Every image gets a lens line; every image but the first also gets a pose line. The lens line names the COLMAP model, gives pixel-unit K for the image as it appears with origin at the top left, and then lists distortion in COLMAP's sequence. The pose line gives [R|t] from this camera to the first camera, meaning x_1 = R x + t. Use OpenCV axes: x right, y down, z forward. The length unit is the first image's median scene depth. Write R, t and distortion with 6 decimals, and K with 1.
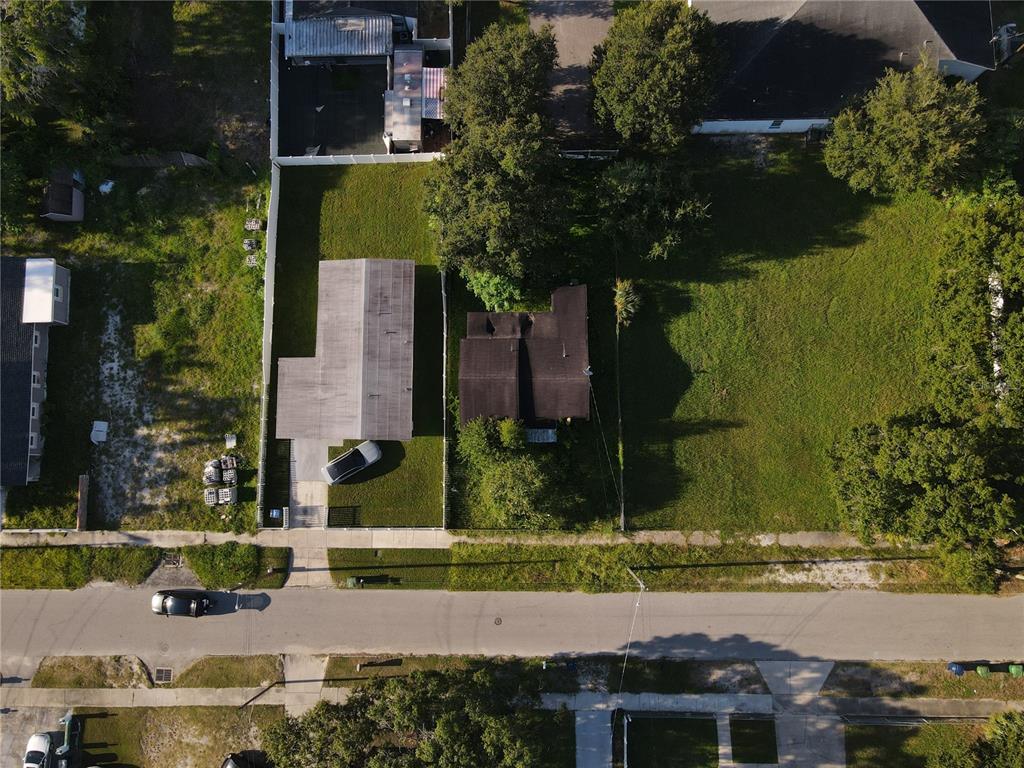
lens RADIAL K [[748.6, 0, 512.0], [0, 748.6, 384.0], [0, 0, 1]] dist [0.053983, -0.042169]
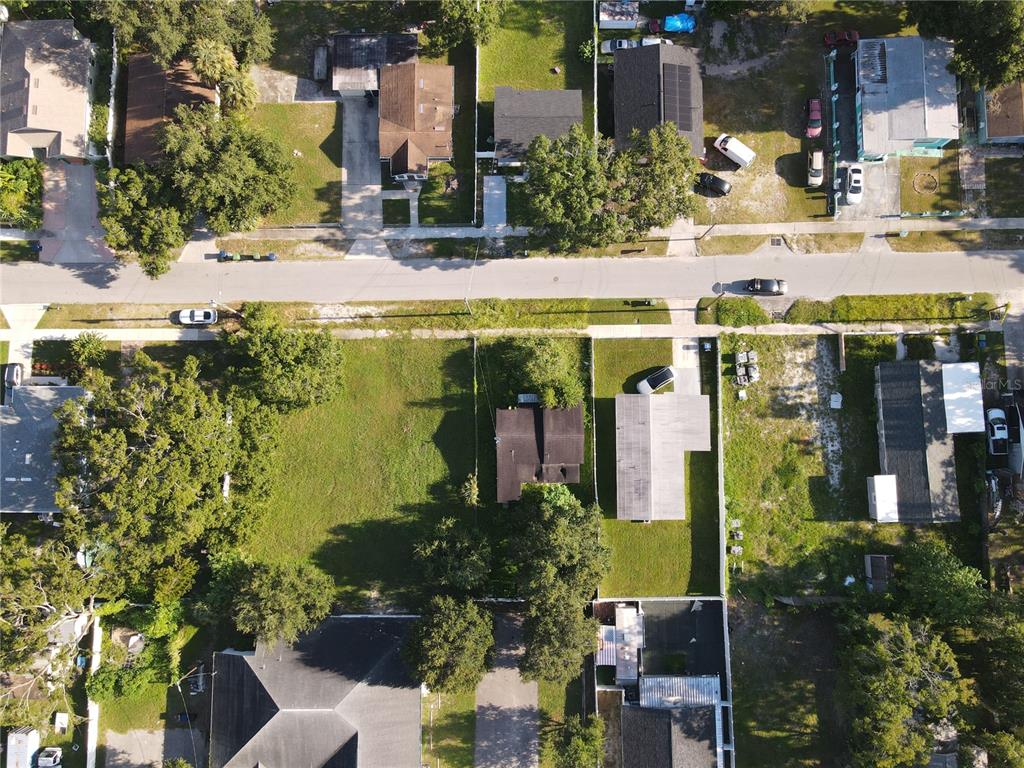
lens RADIAL K [[748.6, 0, 512.0], [0, 748.6, 384.0], [0, 0, 1]] dist [0.053983, -0.042169]
pose [[-0.998200, 0.010288, 0.059084, -0.016639], [0.000881, -0.982555, 0.185968, -0.177954], [0.059967, 0.185685, 0.980778, -0.462404]]
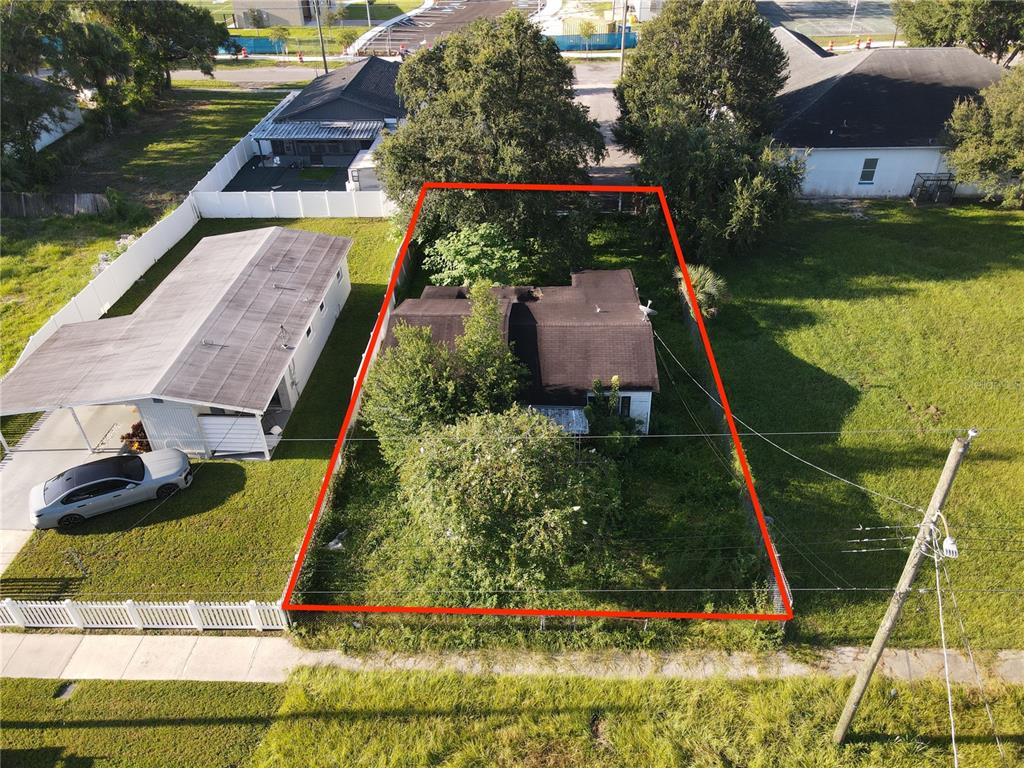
lens RADIAL K [[748.6, 0, 512.0], [0, 748.6, 384.0], [0, 0, 1]] dist [0.053983, -0.042169]
pose [[0.998953, 0.032926, -0.031772, 0.026864], [-0.045579, 0.655084, -0.754180, 0.387684], [-0.004019, 0.754838, 0.655898, 0.680567]]
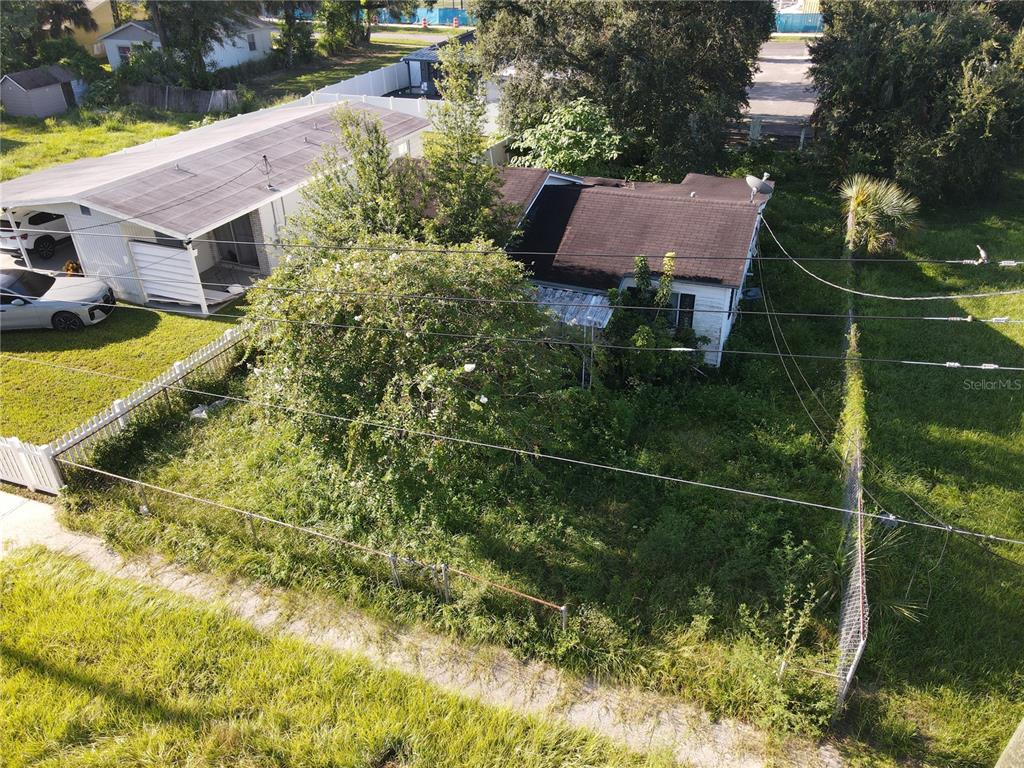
lens RADIAL K [[763.9, 0, 512.0], [0, 763.9, 384.0], [0, 0, 1]] dist [0.017447, 0.002777]
pose [[0.931465, 0.205353, -0.300340, 0.114342], [-0.363393, 0.565625, -0.740279, 0.304690], [0.017861, 0.798685, 0.601484, 0.835984]]
